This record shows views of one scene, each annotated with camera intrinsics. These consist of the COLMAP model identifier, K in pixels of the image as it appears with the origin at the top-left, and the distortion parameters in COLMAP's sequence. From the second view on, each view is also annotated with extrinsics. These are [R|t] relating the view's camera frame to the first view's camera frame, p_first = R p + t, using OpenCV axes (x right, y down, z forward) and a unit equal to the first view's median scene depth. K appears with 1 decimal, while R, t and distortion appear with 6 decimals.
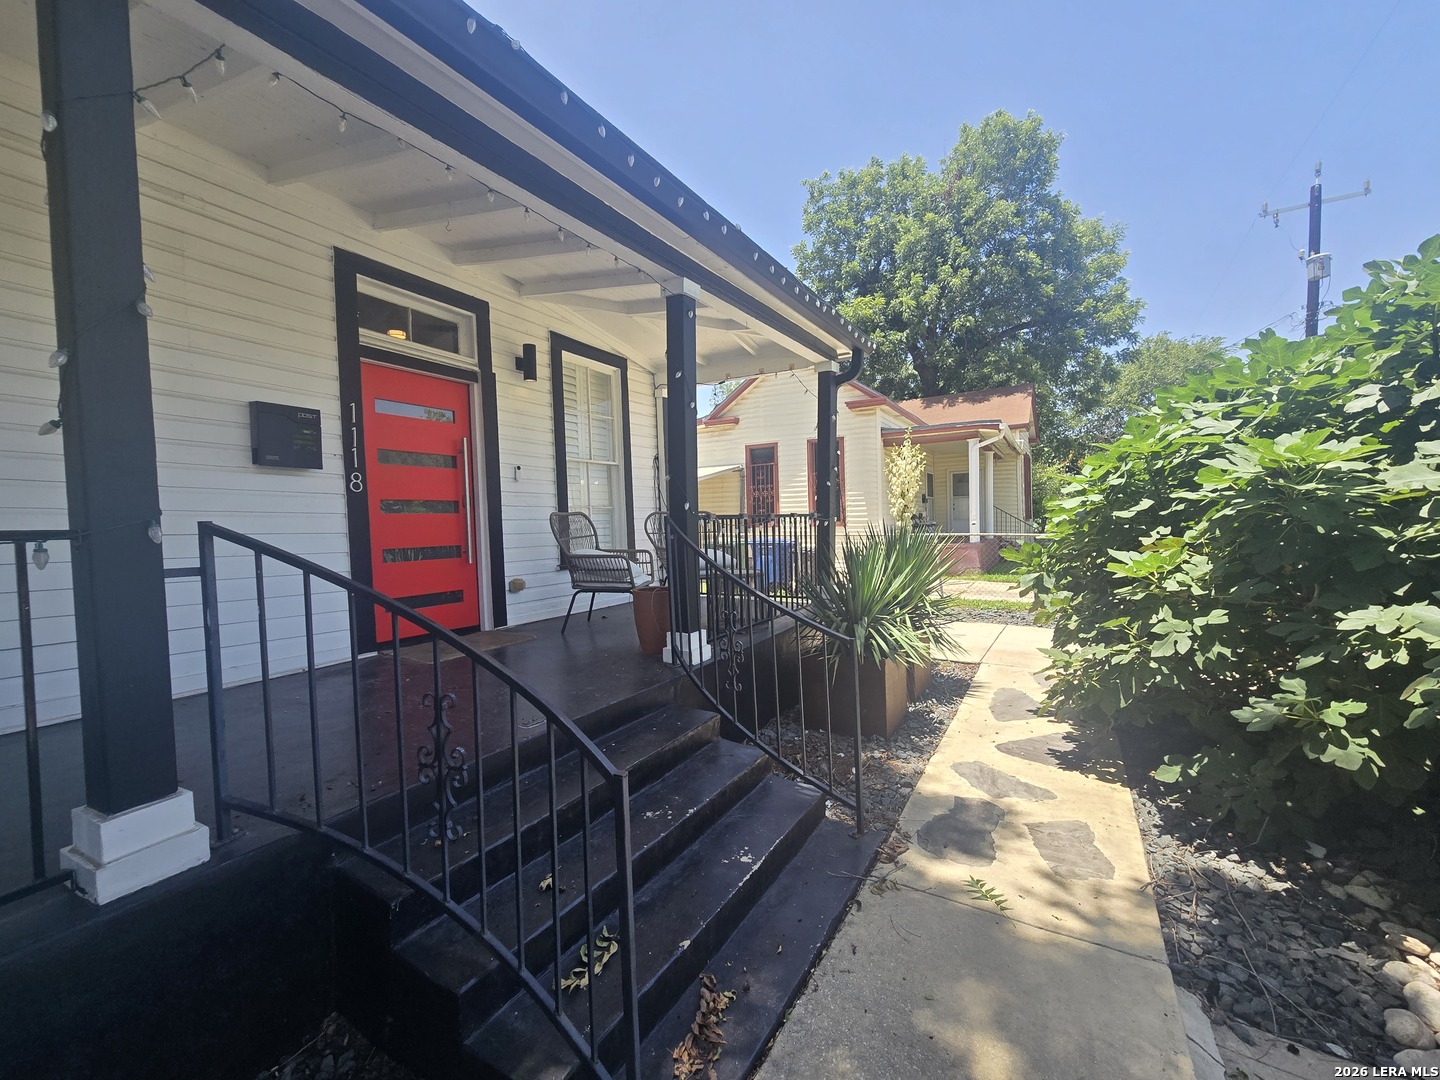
lens RADIAL K [[594.5, 0, 722.1], [0, 594.5, 538.9], [0, 0, 1]] dist [0.000623, 0.000186]
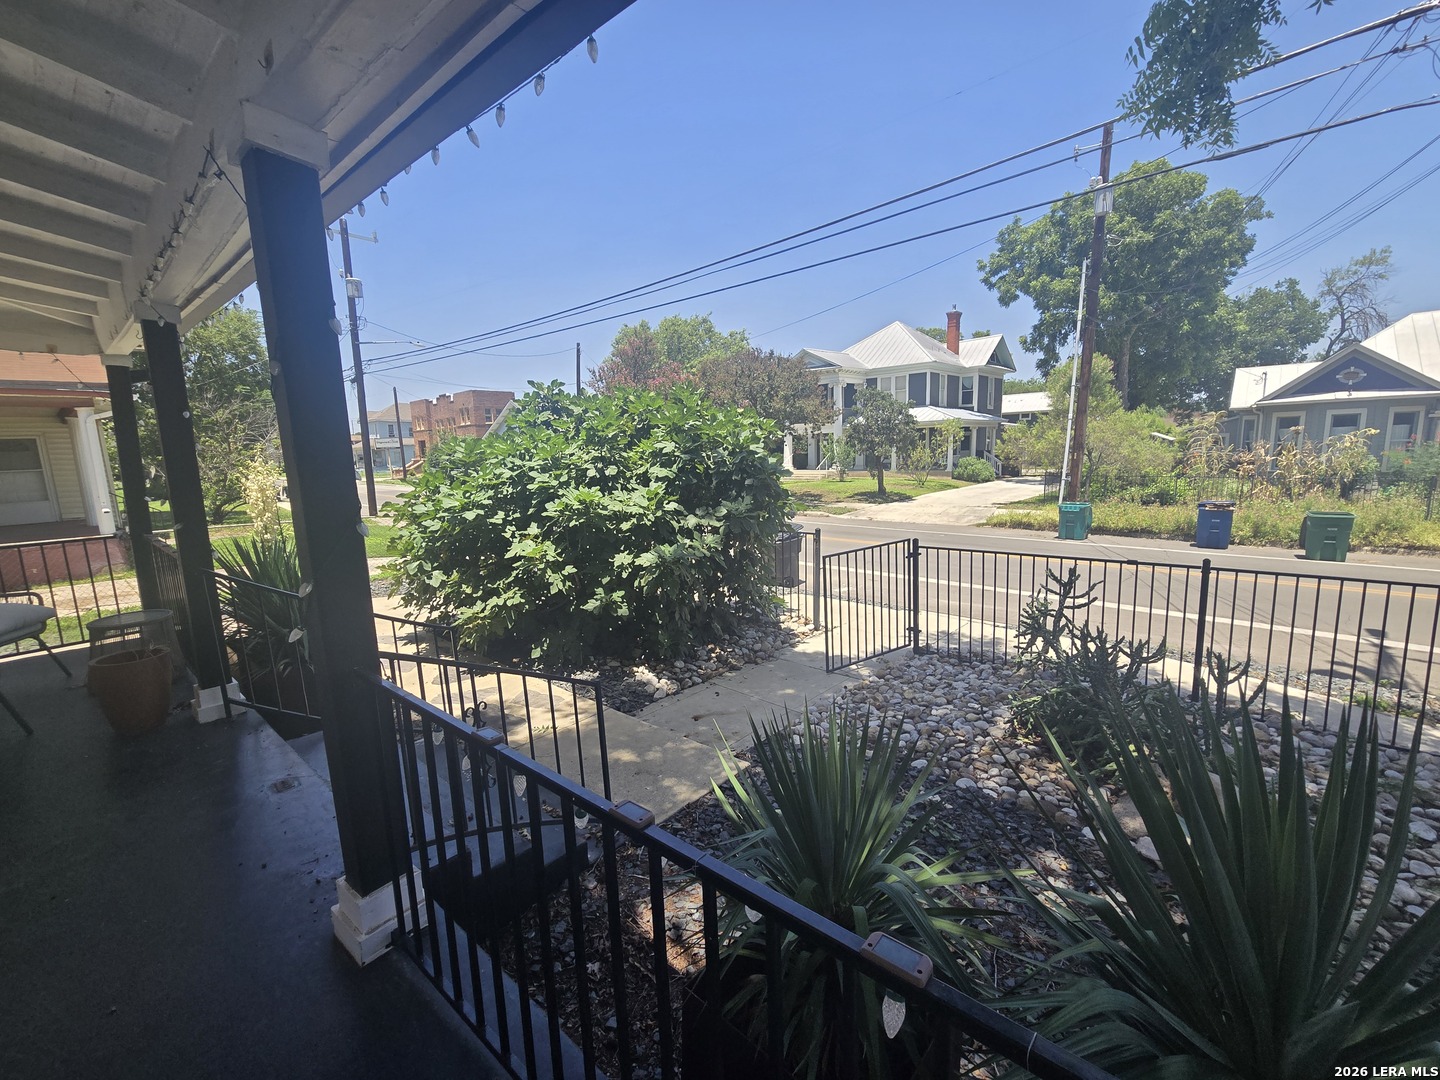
lens RADIAL K [[594.5, 0, 720.3], [0, 594.5, 540.0], [0, 0, 1]] dist [0.000623, 0.000186]
pose [[0.181033, -0.129774, 0.974877, -0.941034], [0.055557, 0.991022, 0.121607, -0.167460], [-0.981907, 0.032147, 0.186617, 0.026425]]
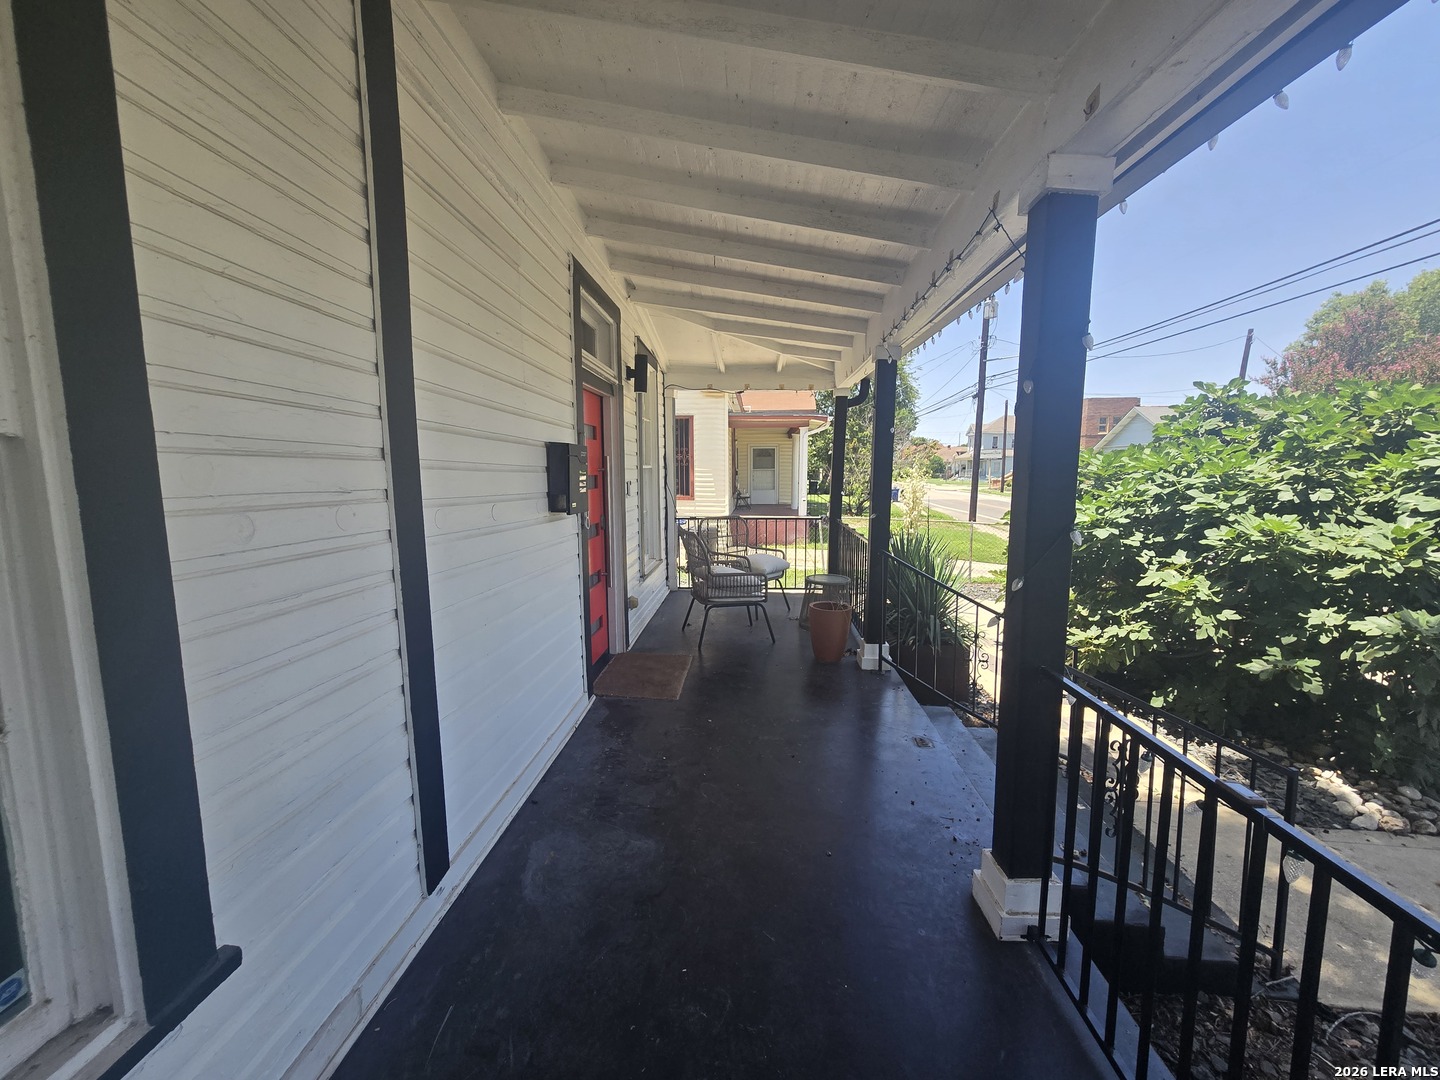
lens RADIAL K [[594.5, 0, 717.1], [0, 594.5, 542.2], [0, 0, 1]] dist [0.000623, 0.000186]
pose [[0.893675, -0.028359, 0.447817, -1.021815], [-0.010791, 0.996354, 0.084632, -0.168644], [-0.448585, -0.080466, 0.890111, 0.100232]]
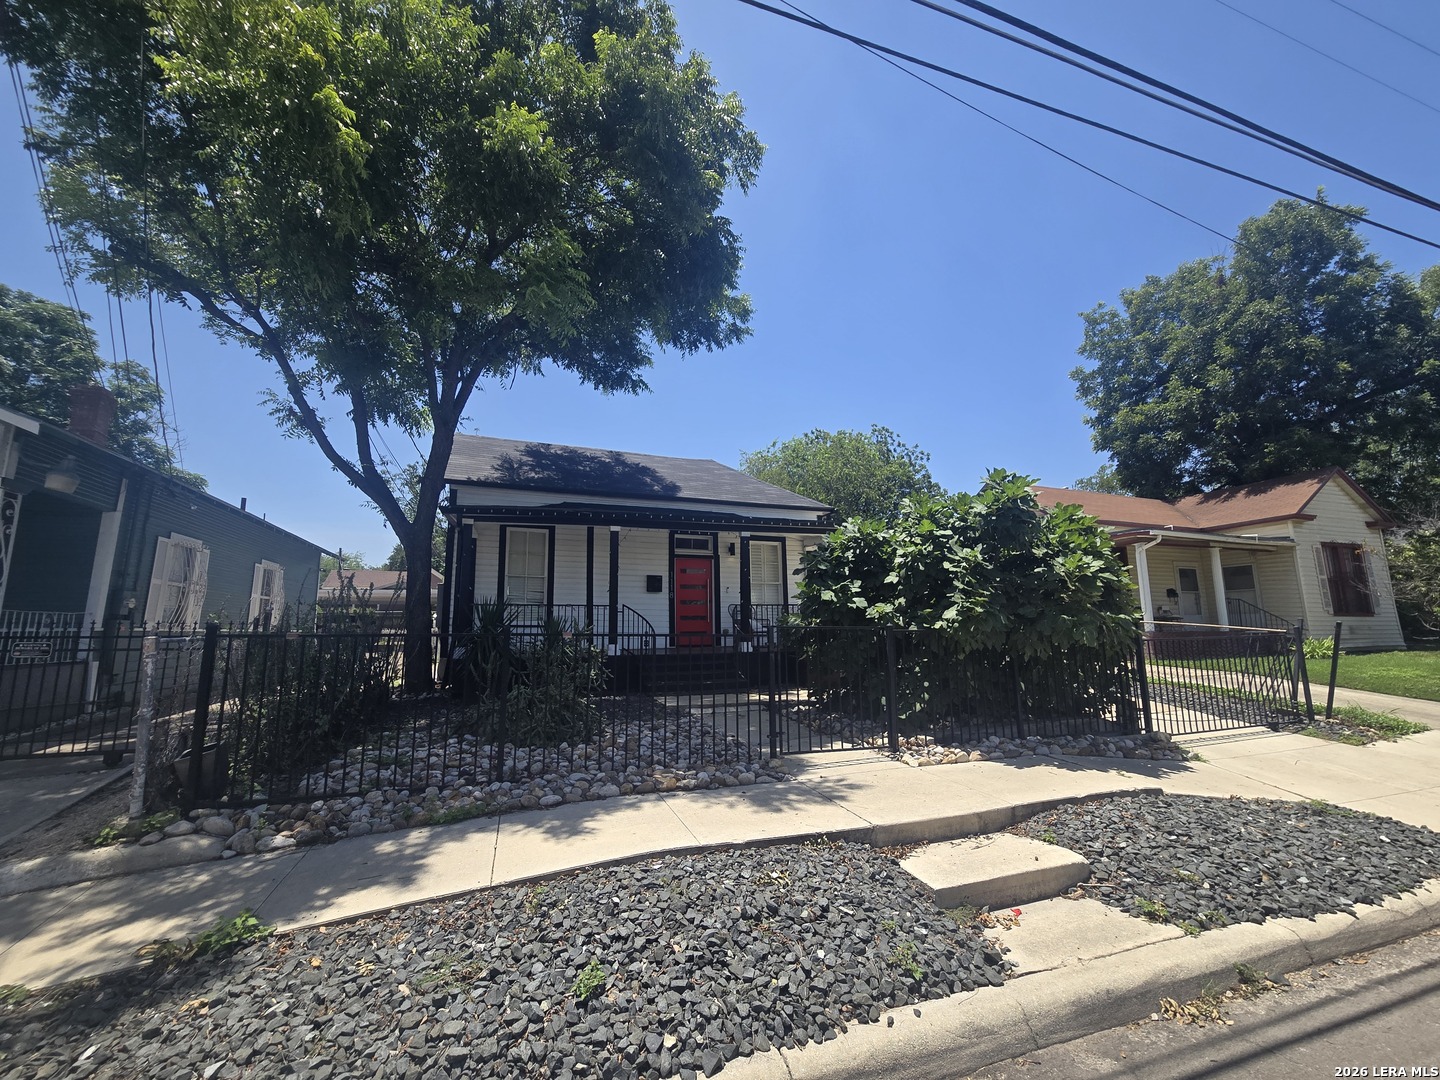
lens RADIAL K [[594.5, 0, 711.2], [0, 594.5, 531.9], [0, 0, 1]] dist [0.000623, 0.000186]
pose [[0.756090, -0.081342, -0.649393, 2.152903], [-0.033069, 0.986231, -0.162036, 0.111375], [0.653632, 0.143989, 0.742989, -1.719885]]
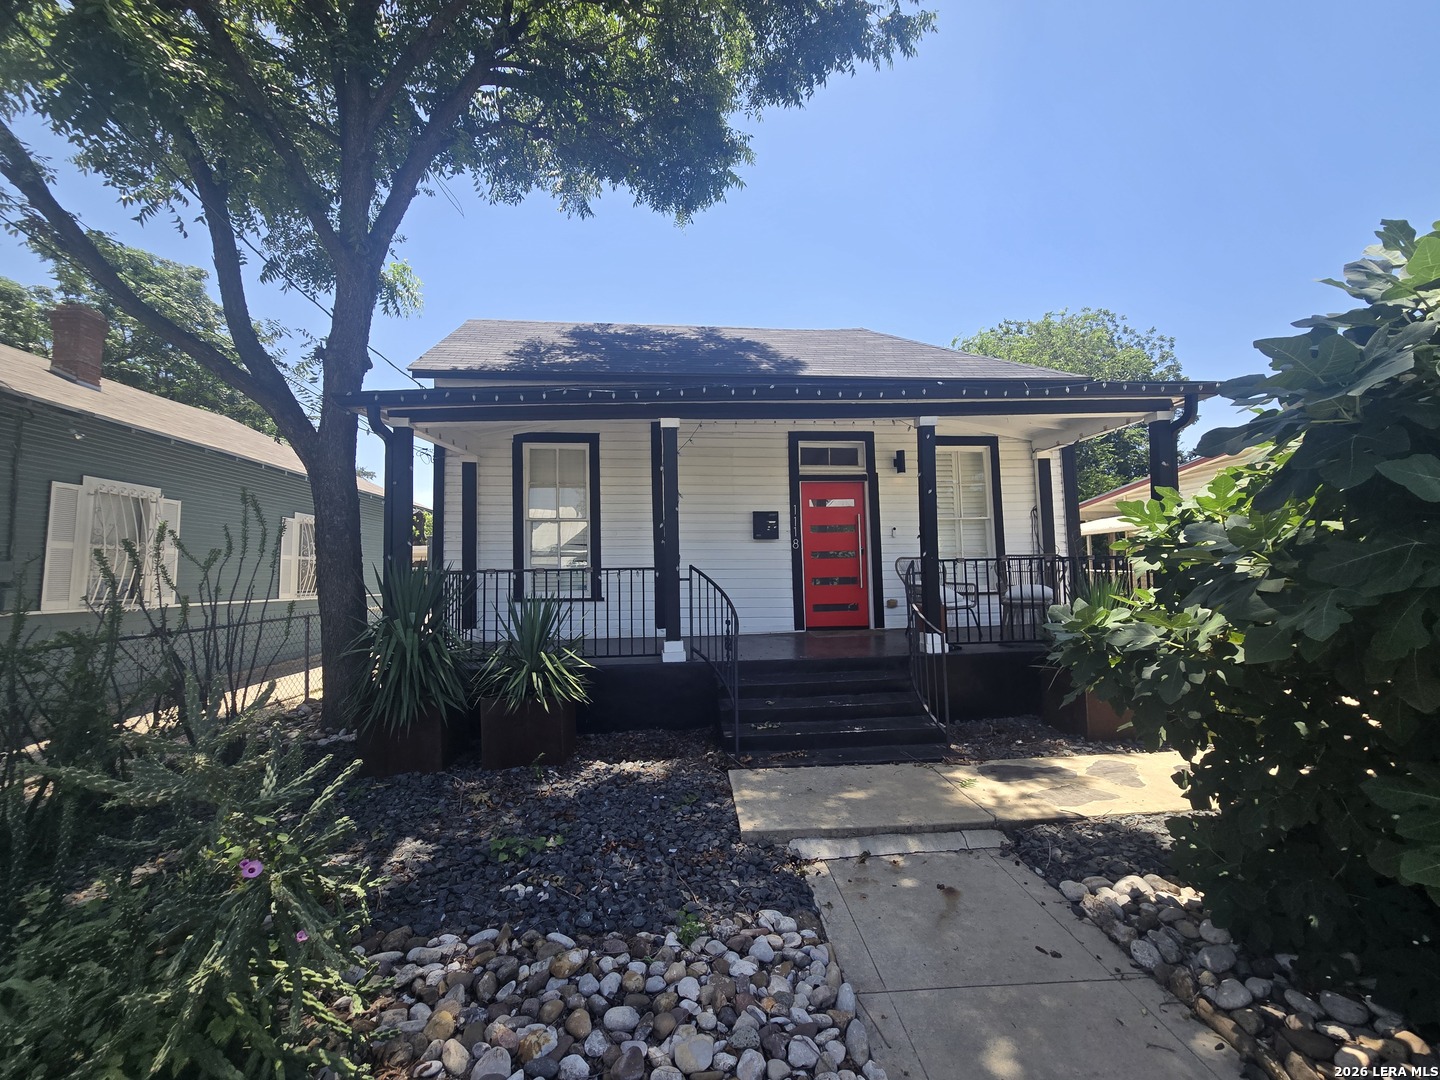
lens RADIAL K [[594.5, 0, 718.3], [0, 594.5, 538.0], [0, 0, 1]] dist [0.000623, 0.000186]
pose [[0.569431, -0.034520, -0.821314, 1.062163], [-0.019663, 0.998260, -0.055590, 0.001462], [0.821804, 0.047804, 0.567762, -0.429861]]
